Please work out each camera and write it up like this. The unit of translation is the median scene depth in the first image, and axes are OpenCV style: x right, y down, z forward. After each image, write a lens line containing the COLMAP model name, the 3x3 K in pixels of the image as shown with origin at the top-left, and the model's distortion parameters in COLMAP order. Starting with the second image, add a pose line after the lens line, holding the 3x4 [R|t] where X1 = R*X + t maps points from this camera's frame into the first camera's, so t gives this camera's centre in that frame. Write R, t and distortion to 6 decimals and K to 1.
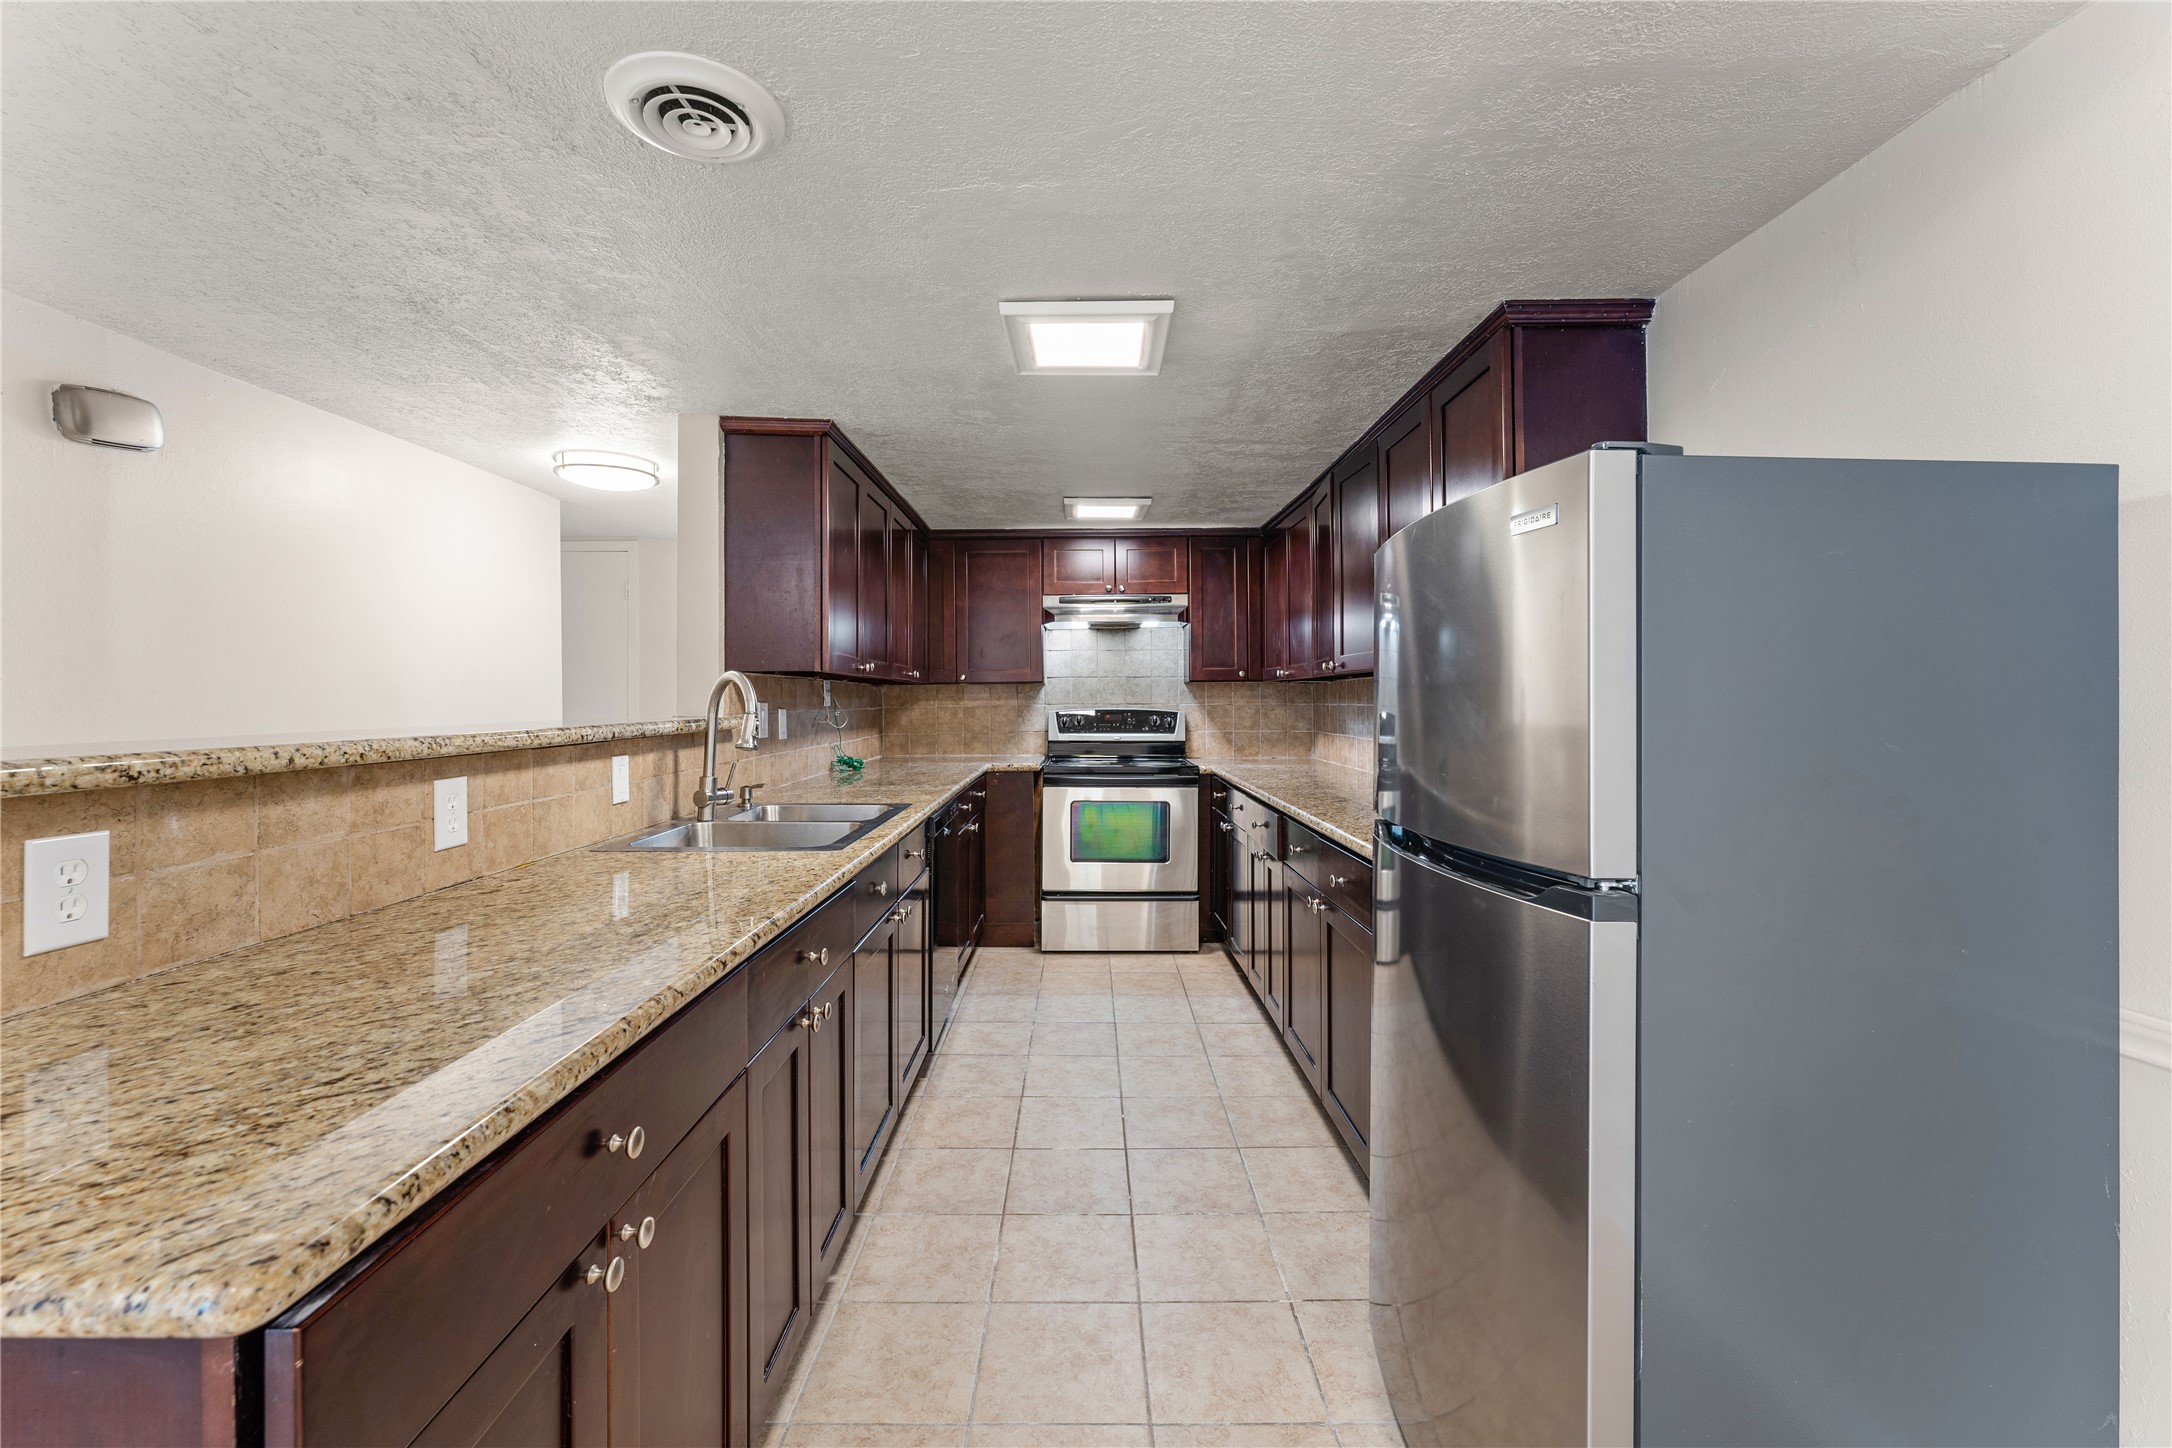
lens RADIAL K [[884.6, 0, 1079.6], [0, 884.6, 694.3], [0, 0, 1]] dist [0.000398, -0.000922]
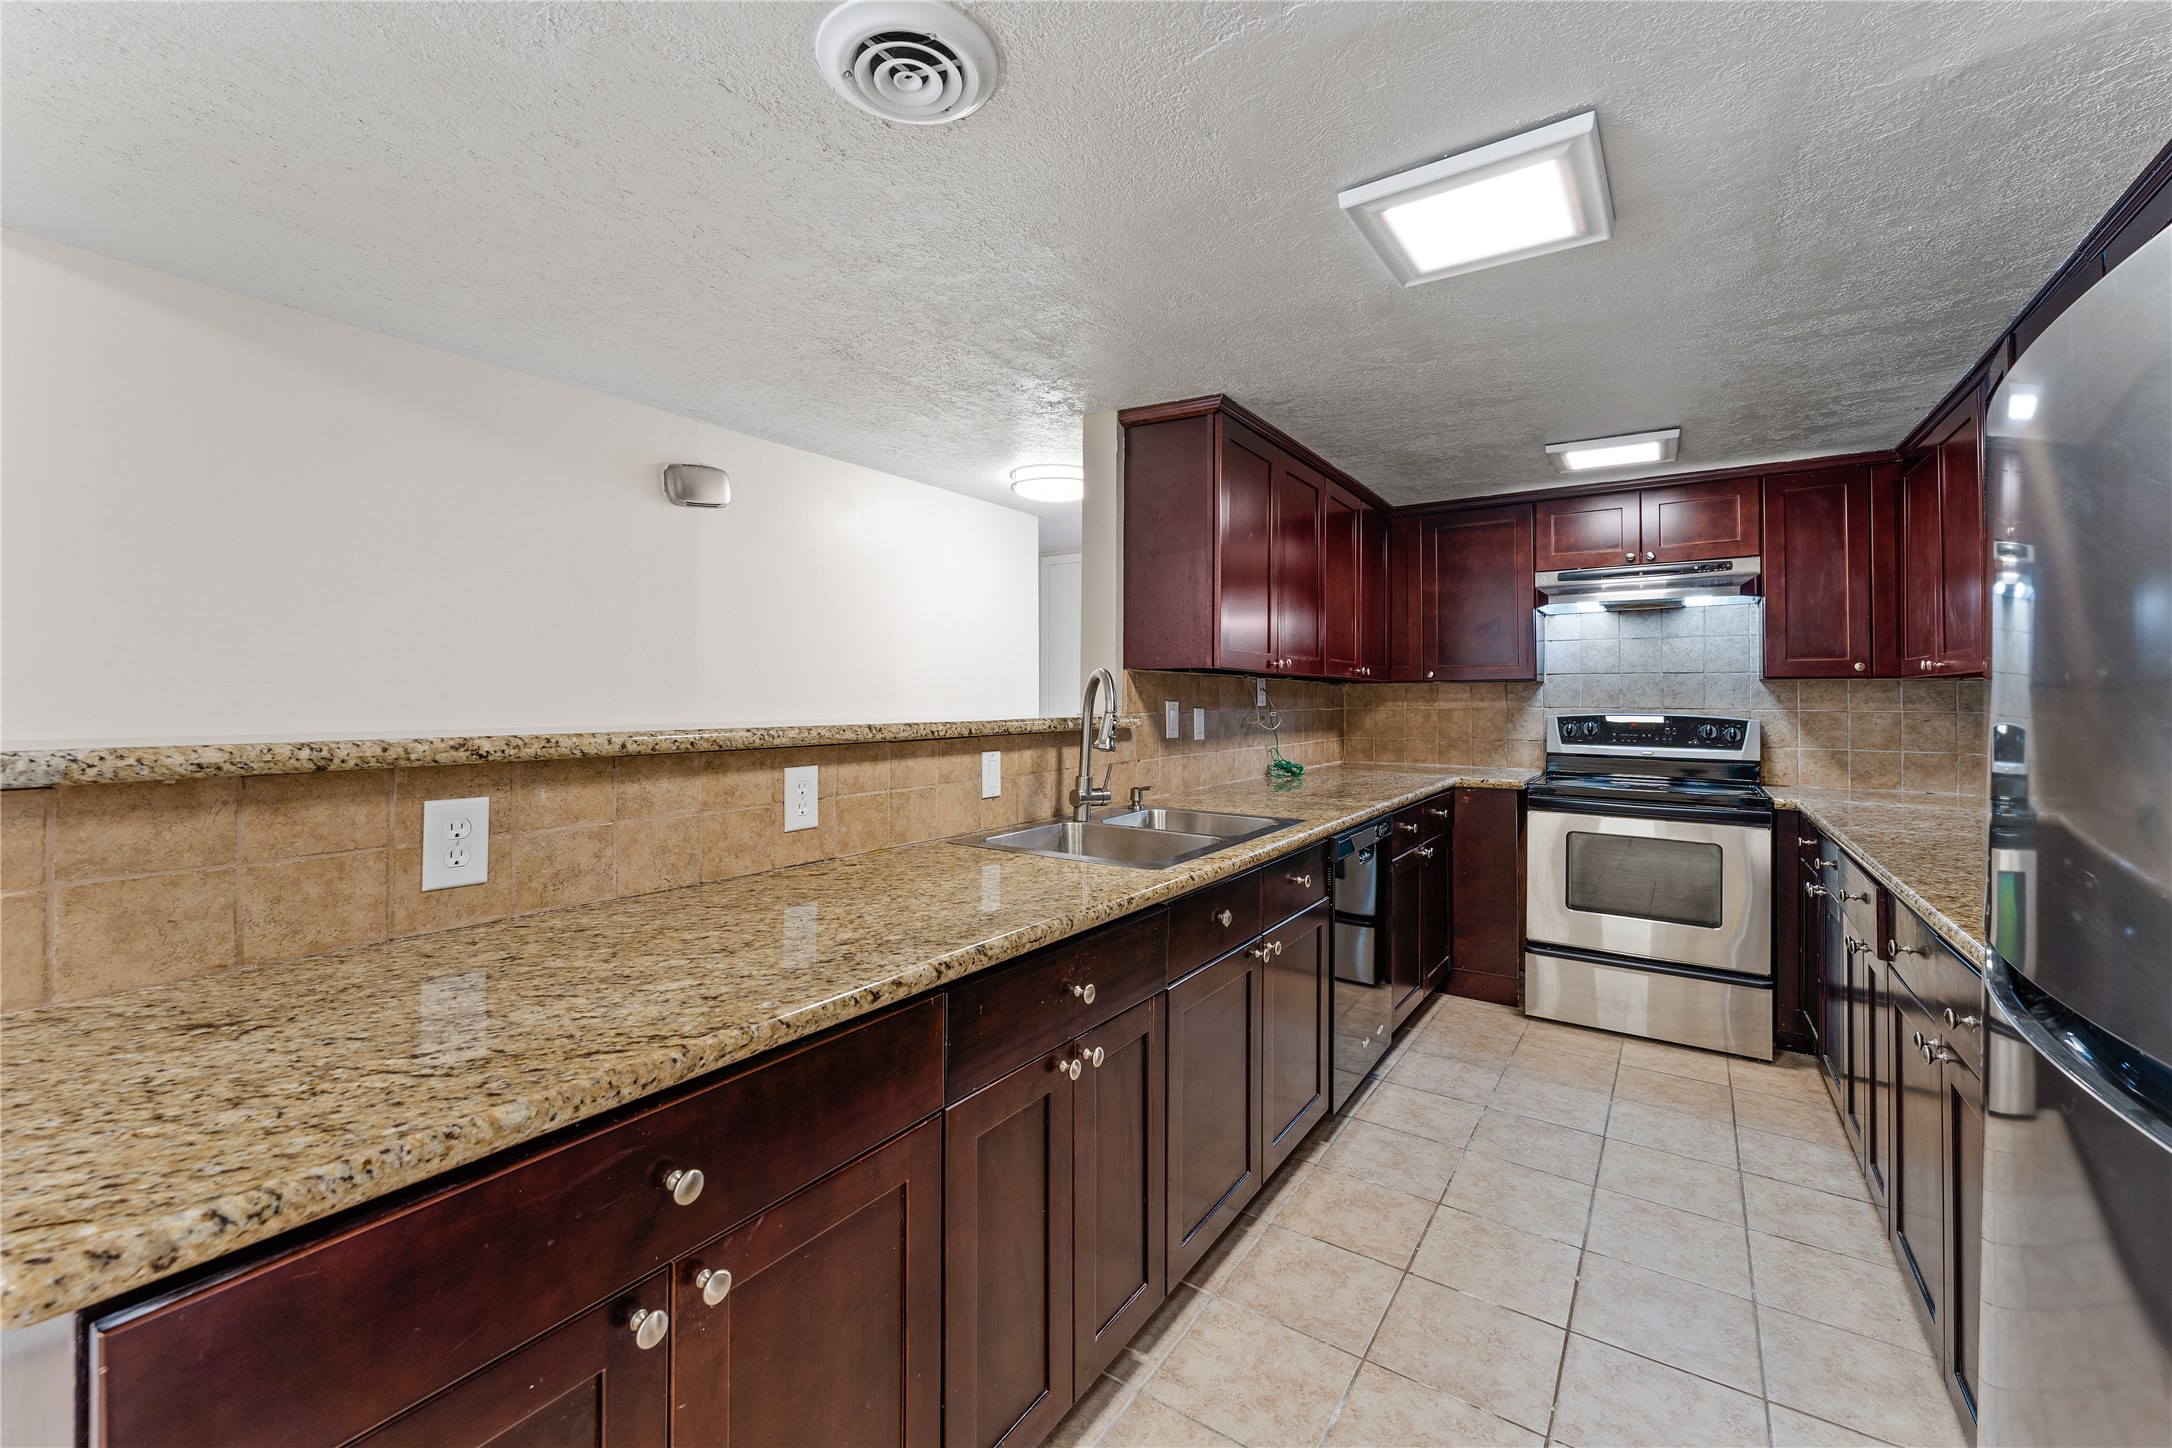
lens RADIAL K [[884.6, 0, 1074.0], [0, 884.6, 685.0], [0, 0, 1]] dist [0.000398, -0.000922]
pose [[0.826387, 0.000293, -0.563103, 0.101268], [-0.006054, 0.999947, -0.008365, 0.000119], [0.563070, 0.010322, 0.826345, 0.145153]]
